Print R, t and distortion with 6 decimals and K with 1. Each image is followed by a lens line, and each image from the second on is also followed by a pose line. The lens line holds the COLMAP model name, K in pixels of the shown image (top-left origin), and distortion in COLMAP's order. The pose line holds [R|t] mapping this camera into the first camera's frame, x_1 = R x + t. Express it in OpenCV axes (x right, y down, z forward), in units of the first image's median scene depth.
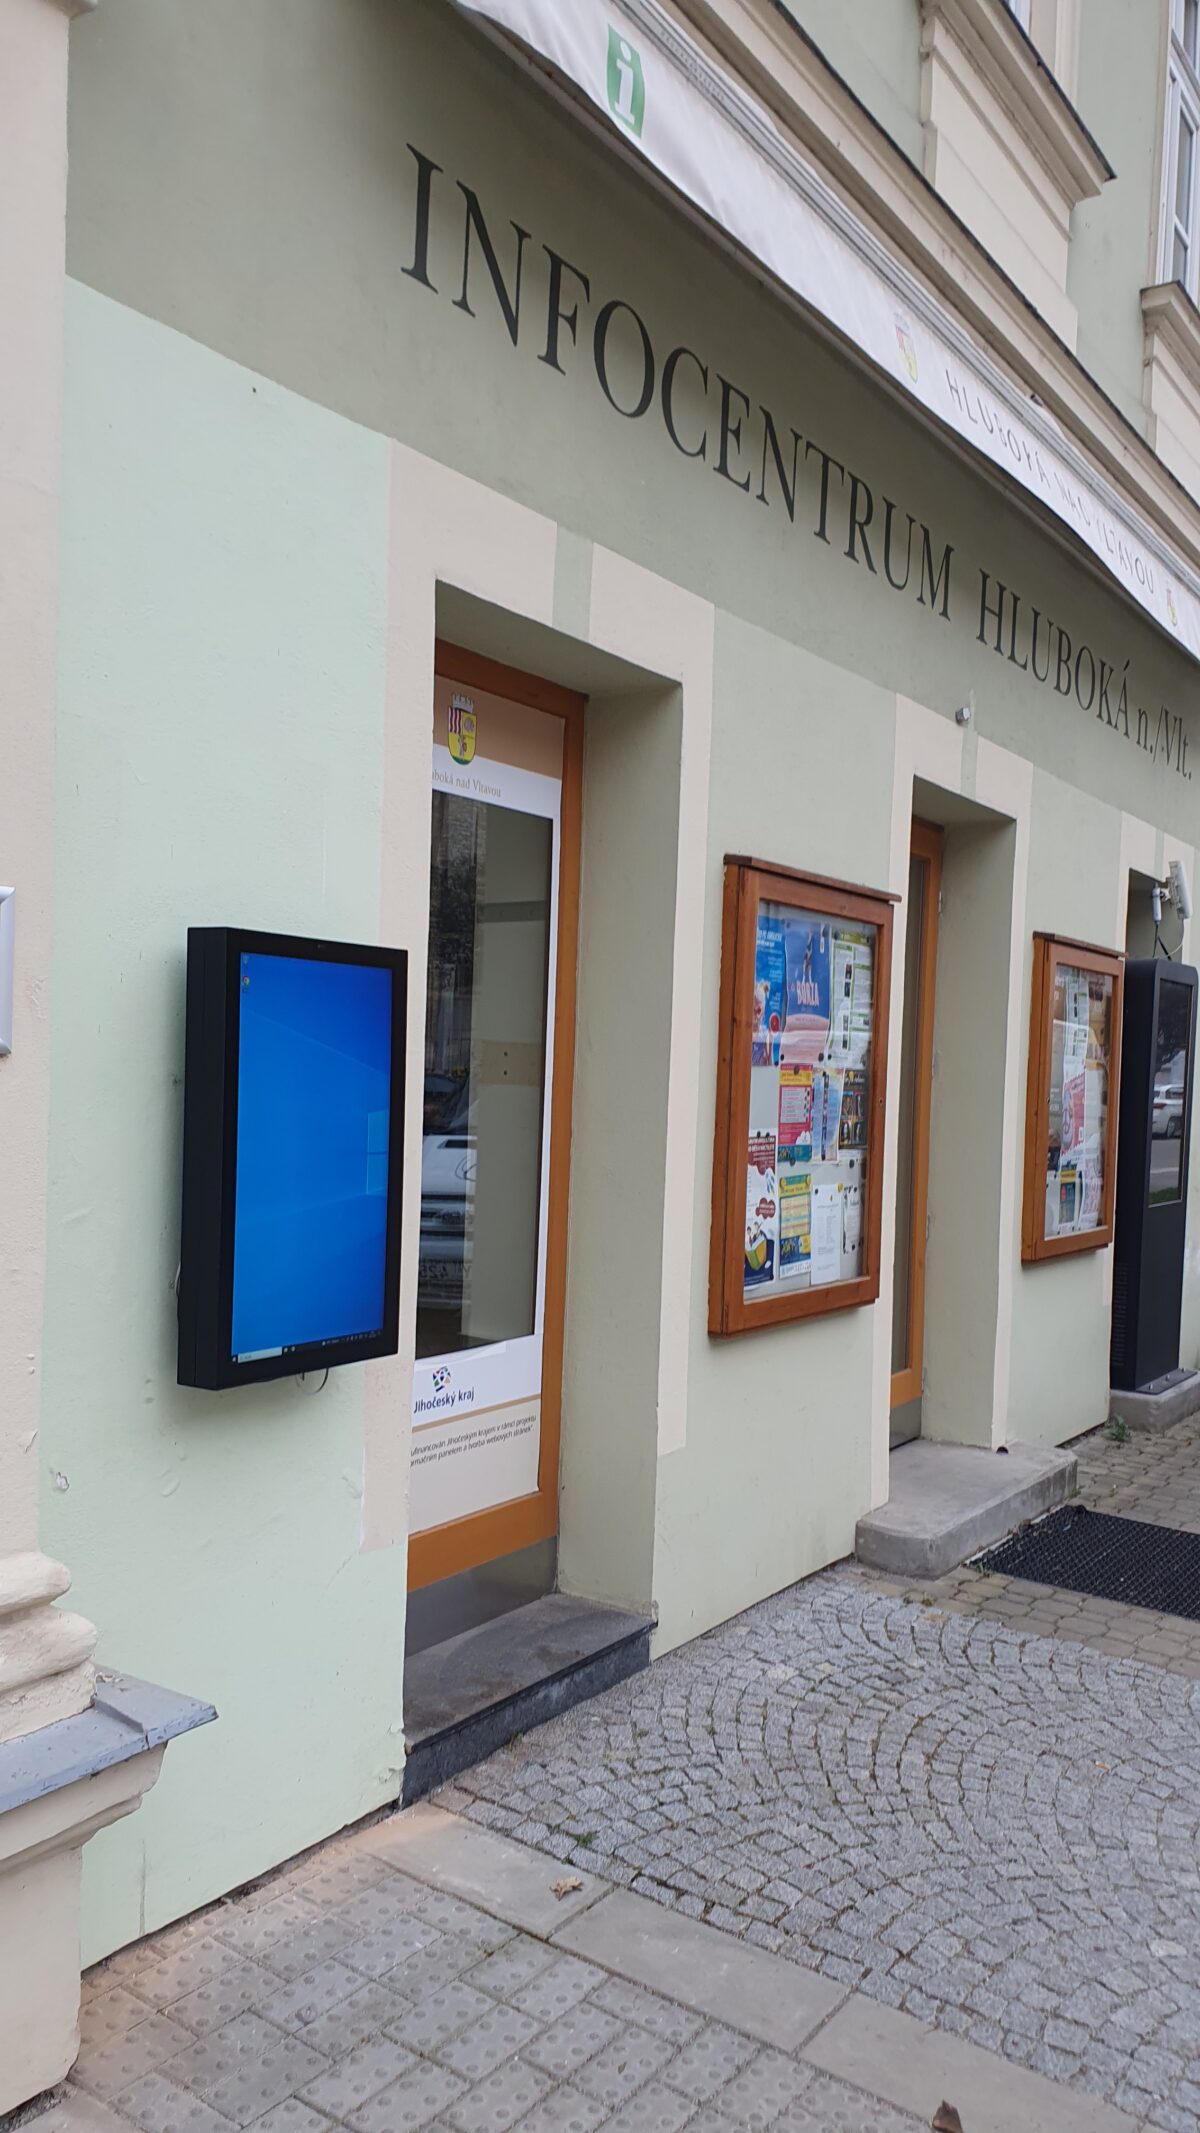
lens RADIAL K [[1655.6, 0, 603.0], [0, 1655.6, 1099.6], [0, 0, 1]] dist [0.141039, -0.288908]
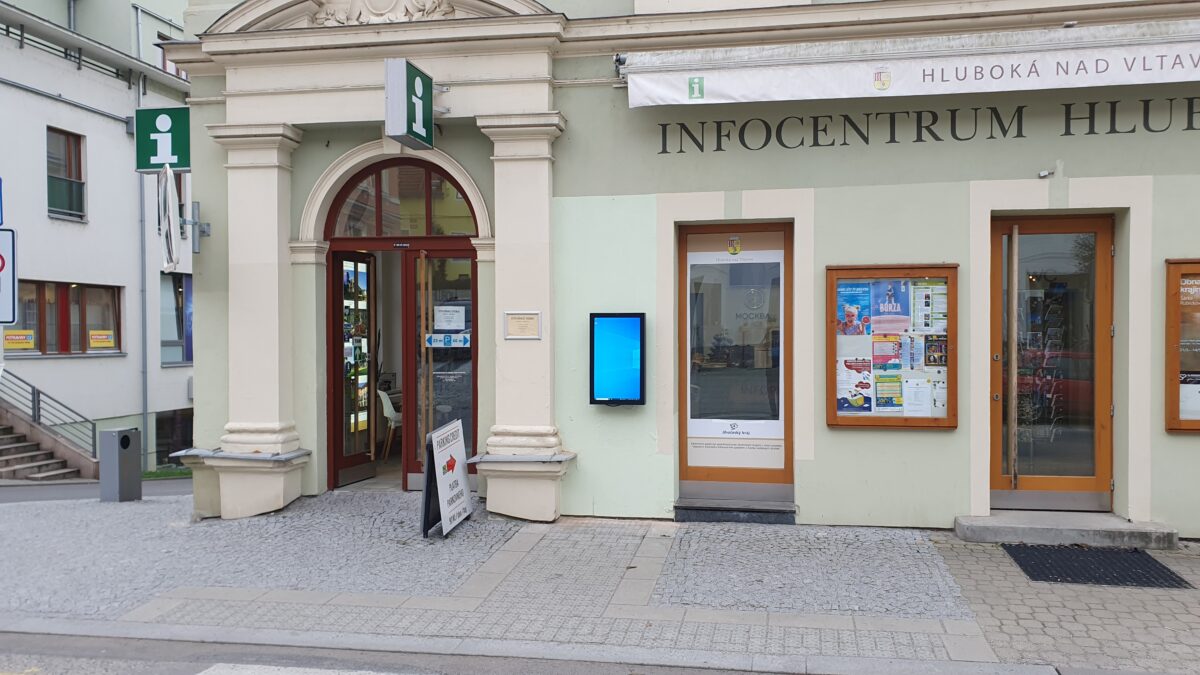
lens RADIAL K [[931.4, 0, 625.9], [0, 931.4, 352.8], [0, 0, 1]] dist [0.141039, -0.288908]
pose [[0.397846, -0.019597, -0.917243, 1.506754], [-0.002134, 0.999749, -0.022286, 0.050030], [0.917450, 0.010824, 0.397704, -0.010737]]
